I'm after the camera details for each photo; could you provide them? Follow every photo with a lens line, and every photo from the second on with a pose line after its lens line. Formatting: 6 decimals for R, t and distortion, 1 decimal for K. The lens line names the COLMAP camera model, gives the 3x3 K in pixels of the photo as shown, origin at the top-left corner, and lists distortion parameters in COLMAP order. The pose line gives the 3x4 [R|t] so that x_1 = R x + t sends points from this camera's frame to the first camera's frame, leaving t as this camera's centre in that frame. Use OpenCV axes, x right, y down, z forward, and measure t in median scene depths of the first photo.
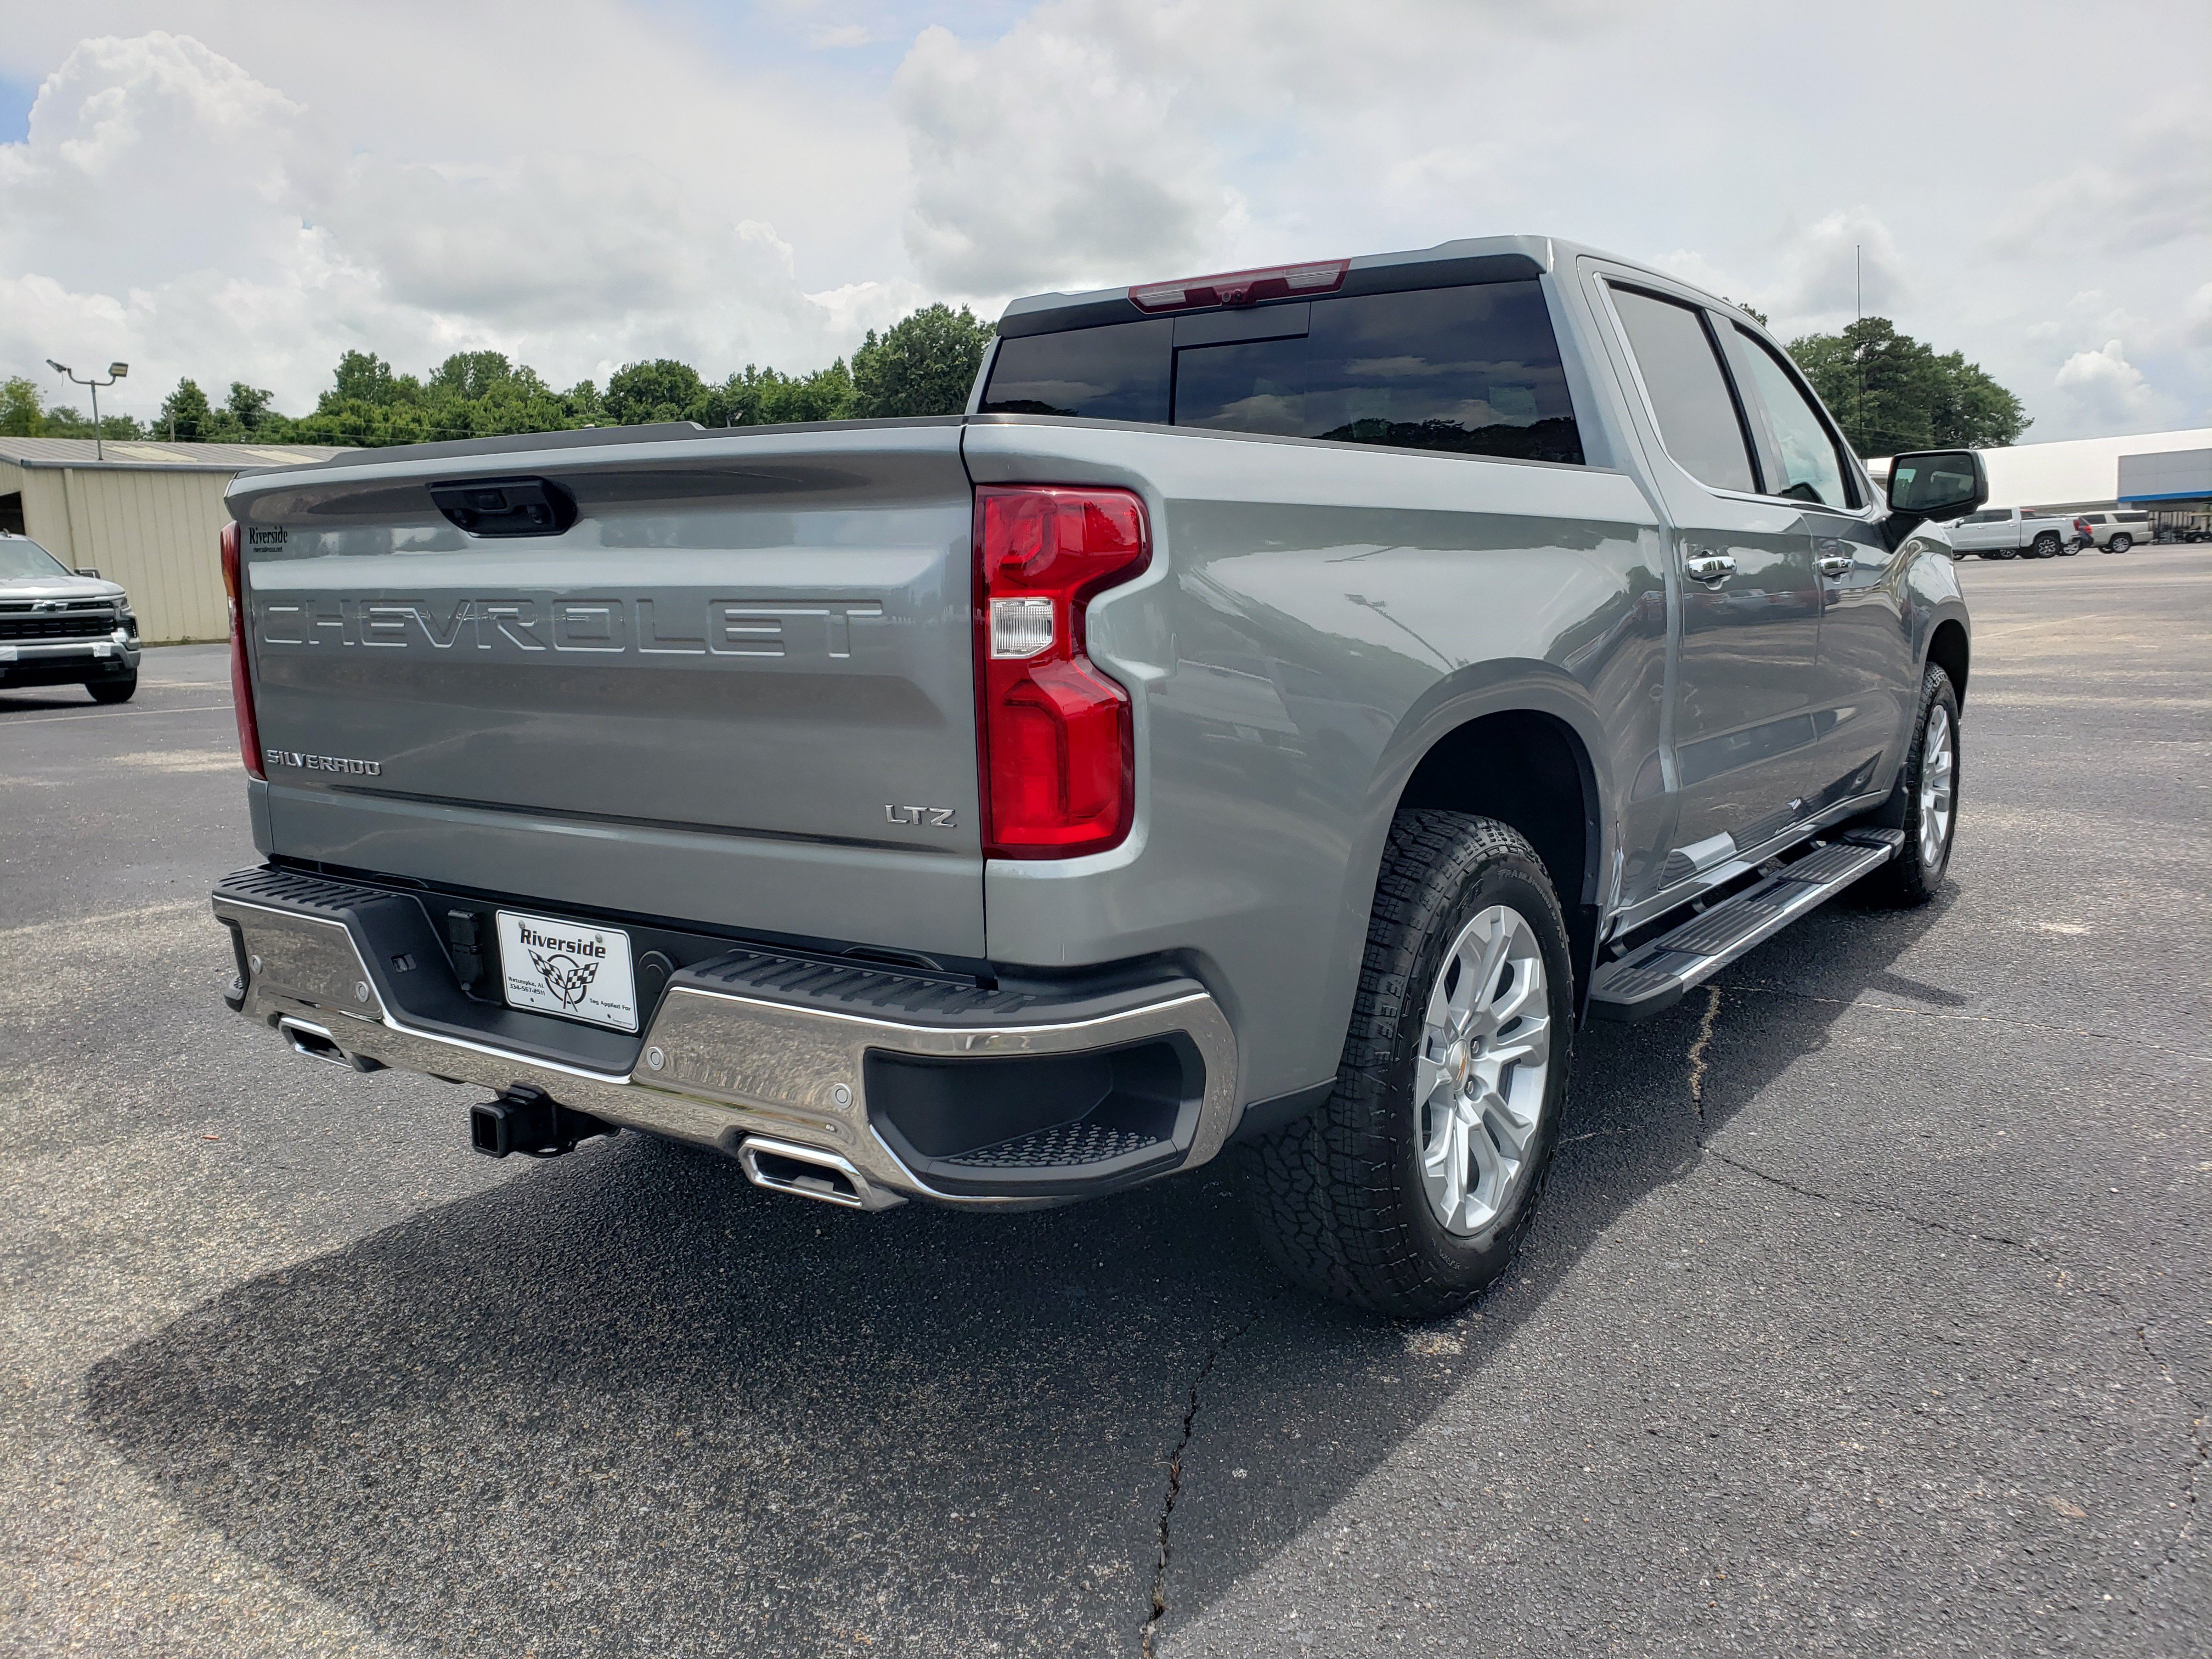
lens RADIAL K [[1723.8, 0, 1106.0], [0, 1723.8, 829.5], [0, 0, 1]] dist [0.022369, 0.000362]
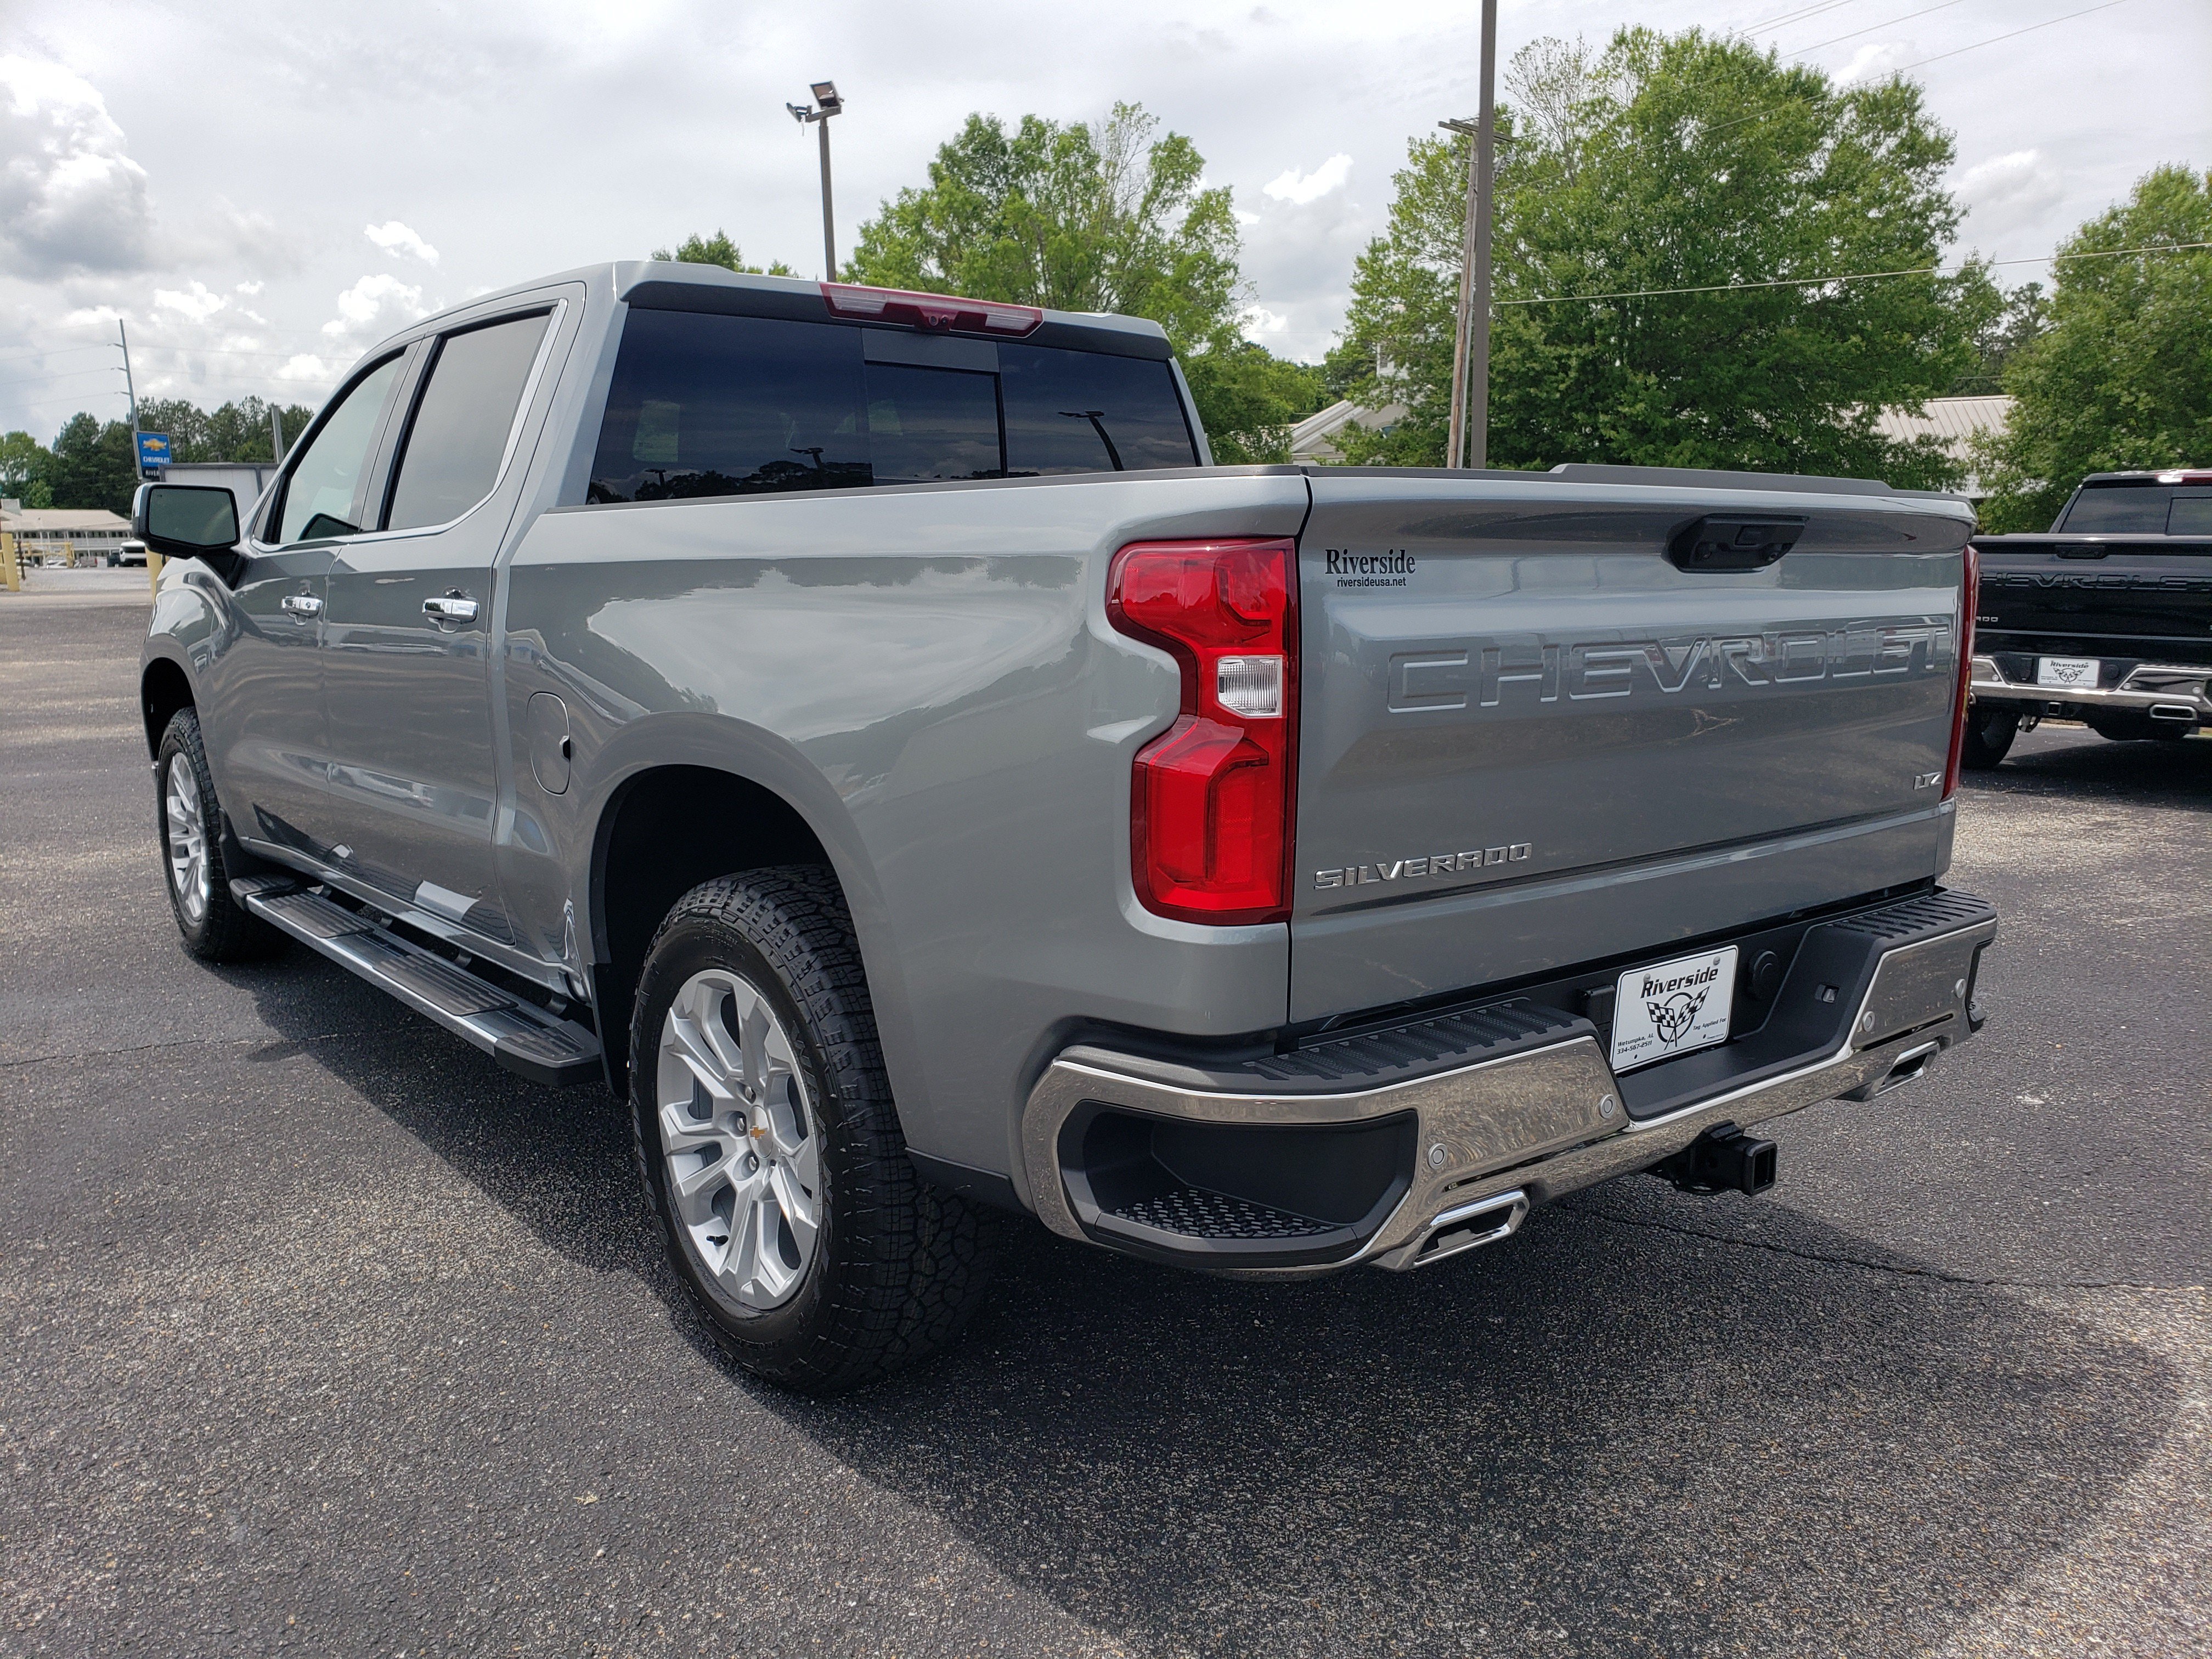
lens RADIAL K [[1732.1, 0, 1108.6], [0, 1732.1, 855.0], [0, 0, 1]] dist [0.012960, -0.000423]
pose [[0.279442, -0.143323, 0.949405, -1.340728], [0.143449, 0.983931, 0.106313, -0.158511], [-0.949386, 0.106483, 0.295511, 1.006875]]
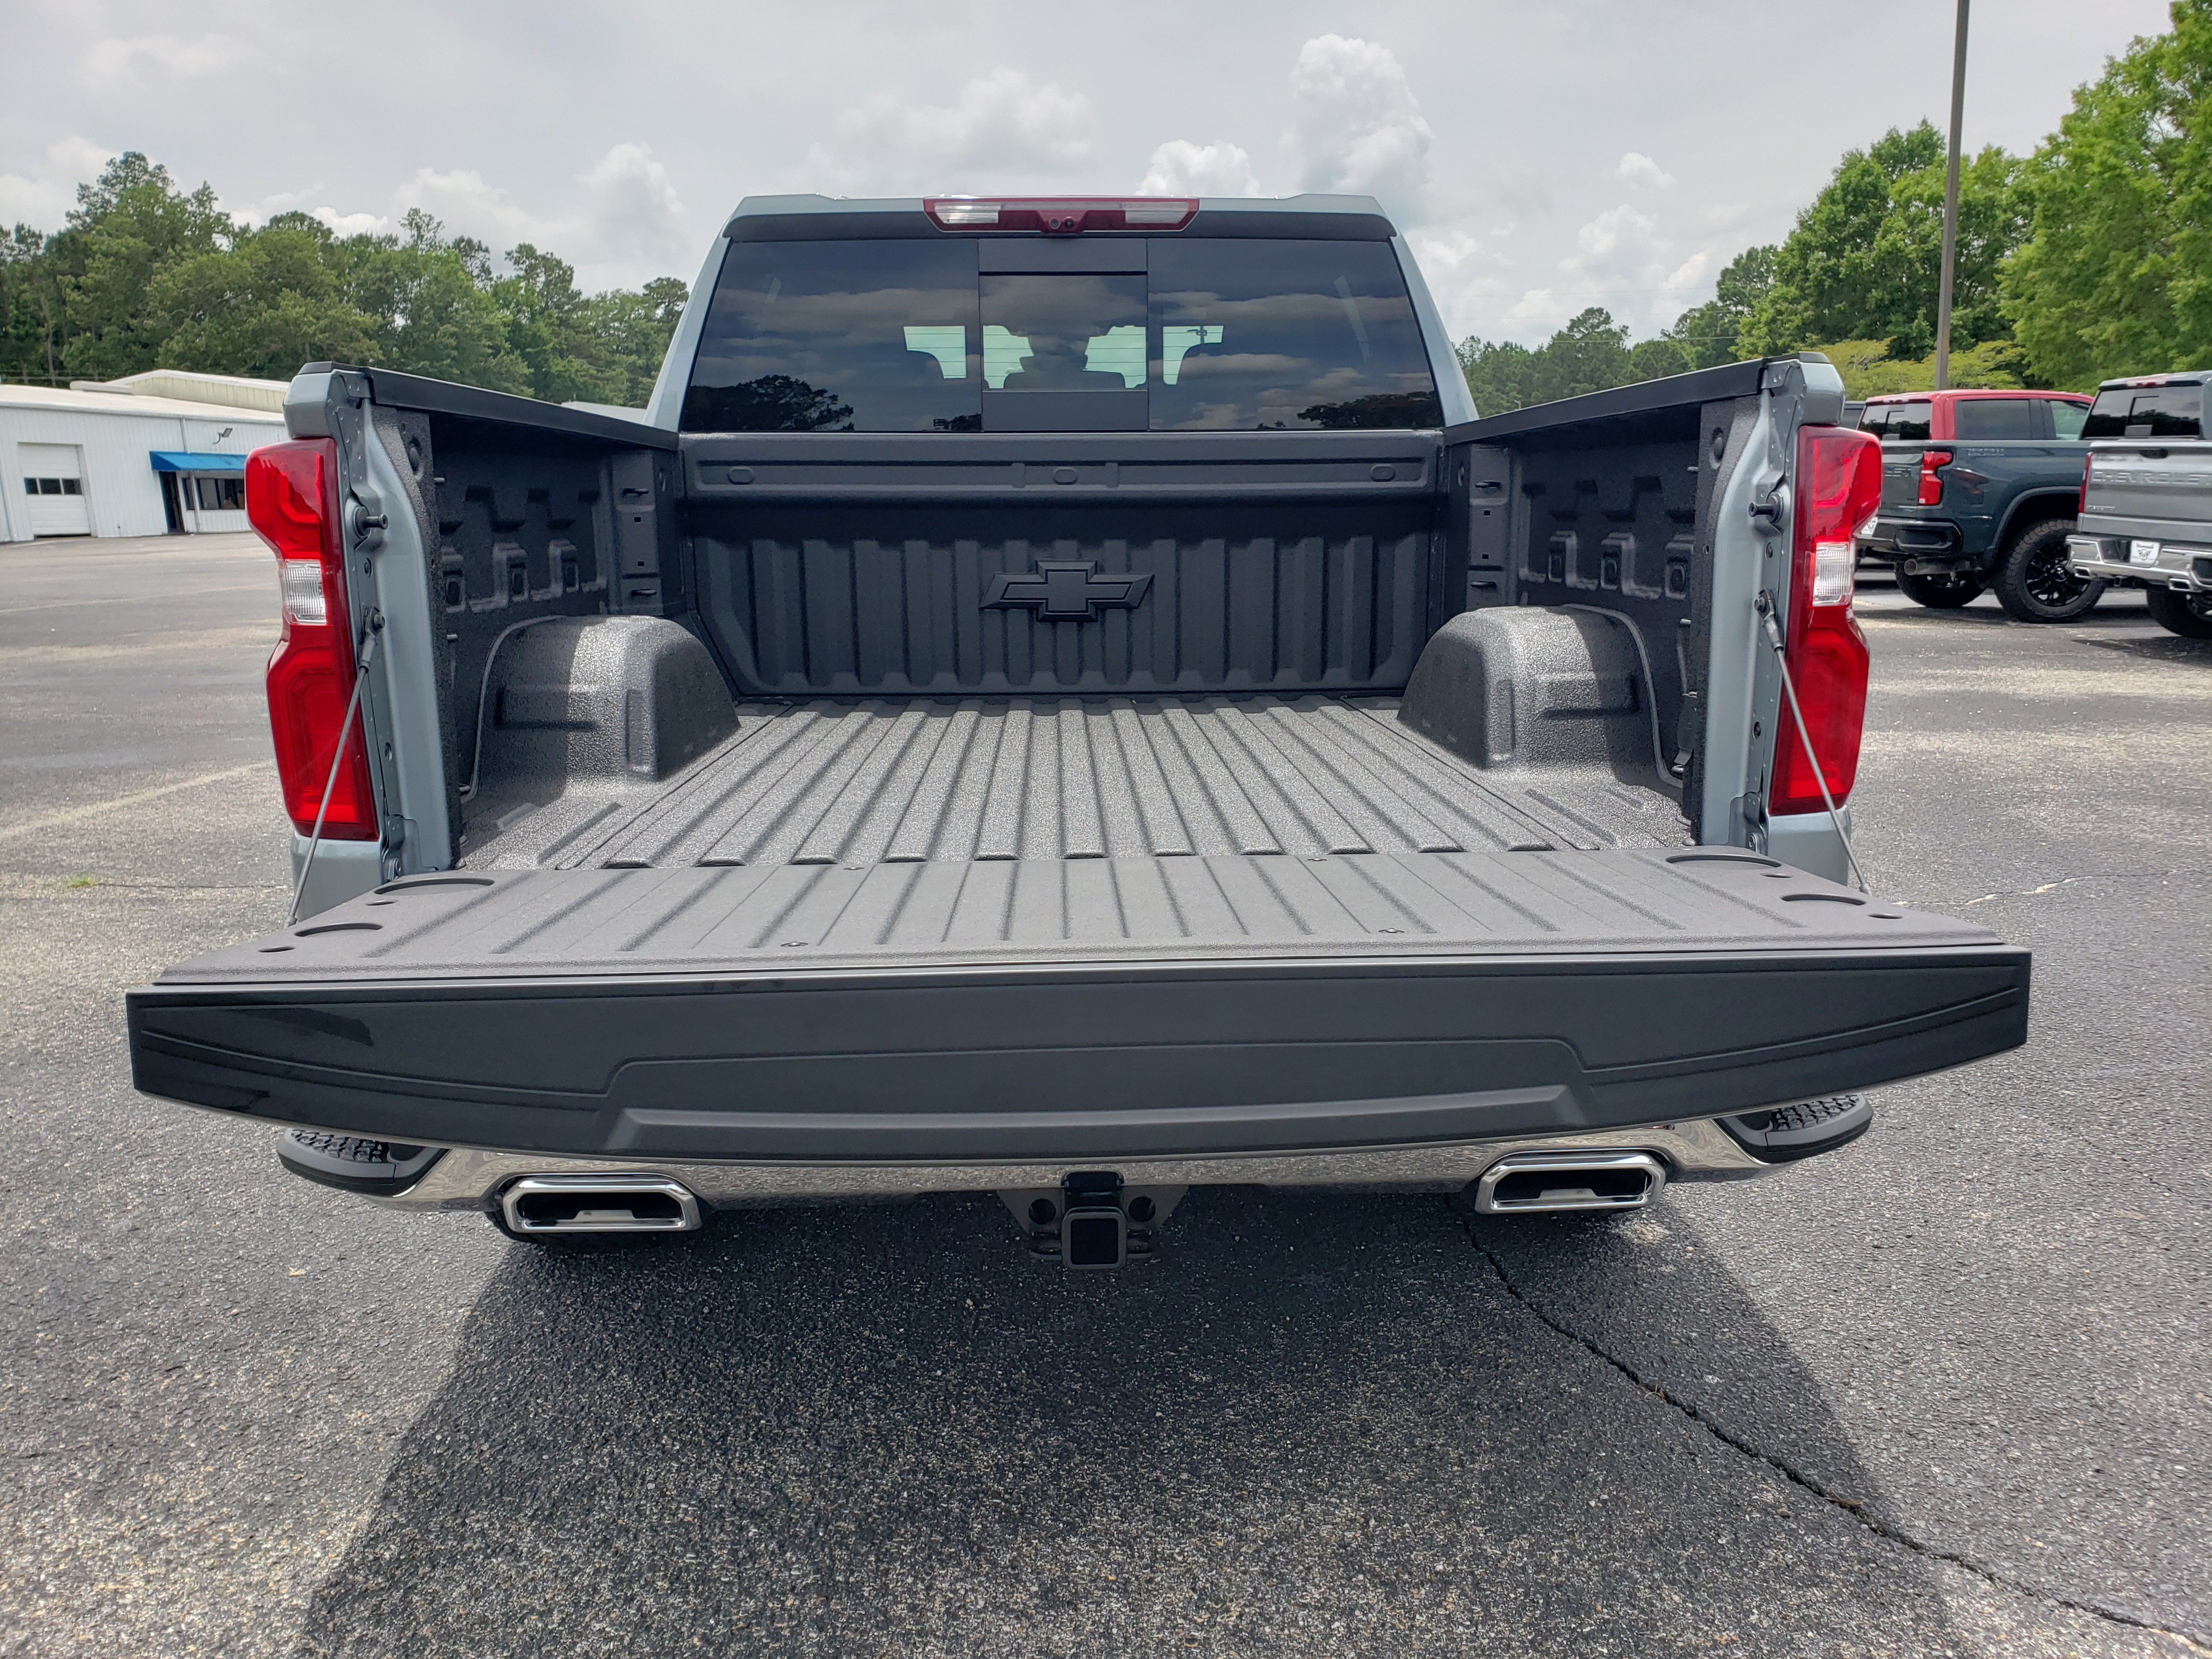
lens RADIAL K [[1695.1, 0, 1119.5], [0, 1695.1, 835.8], [0, 0, 1]] dist [0.080374, -0.066256]
pose [[0.794893, -0.110998, 0.596510, -0.760293], [0.089902, 0.993819, 0.065128, -0.054522], [-0.600052, 0.001858, 0.799959, 0.364732]]
